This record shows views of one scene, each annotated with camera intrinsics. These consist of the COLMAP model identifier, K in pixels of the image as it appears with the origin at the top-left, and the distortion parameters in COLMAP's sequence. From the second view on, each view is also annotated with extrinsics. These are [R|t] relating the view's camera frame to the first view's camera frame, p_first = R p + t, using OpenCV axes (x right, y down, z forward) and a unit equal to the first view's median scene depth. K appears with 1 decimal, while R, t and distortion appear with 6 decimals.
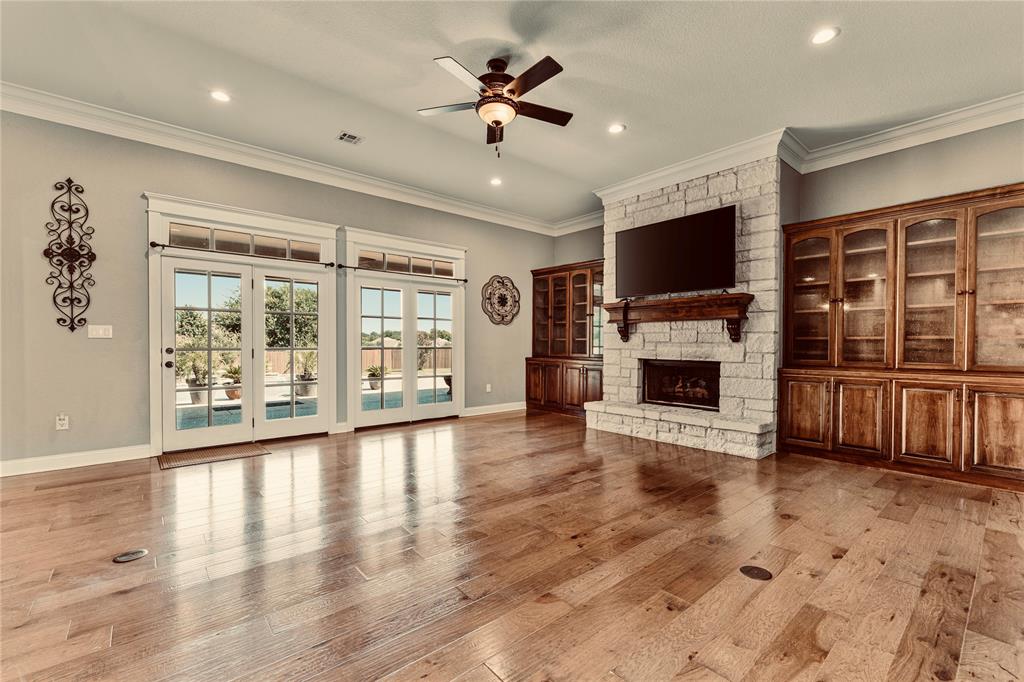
lens RADIAL K [[435.8, 0, 513.9], [0, 435.8, 349.1], [0, 0, 1]] dist [-0.001011, -0.000214]
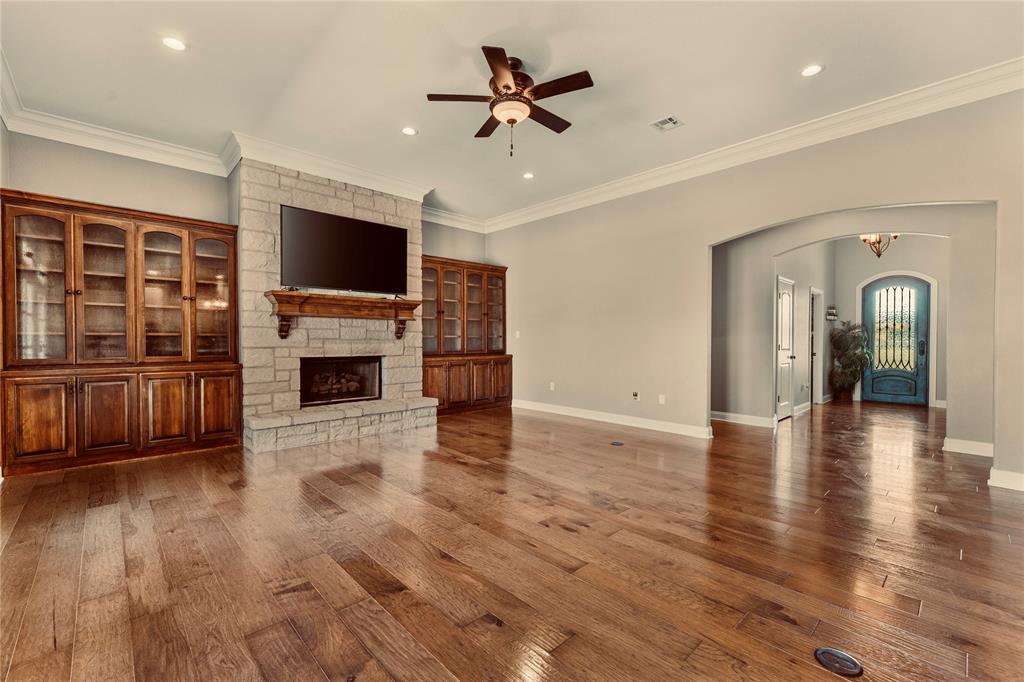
lens RADIAL K [[434.6, 0, 513.0], [0, 434.6, 344.5], [0, 0, 1]] dist [-0.000116, 0.000013]
pose [[-0.044291, -0.014775, 0.998909, -0.685732], [0.013517, 0.999790, 0.015388, -0.014083], [-0.998927, 0.014184, -0.044082, 0.684861]]
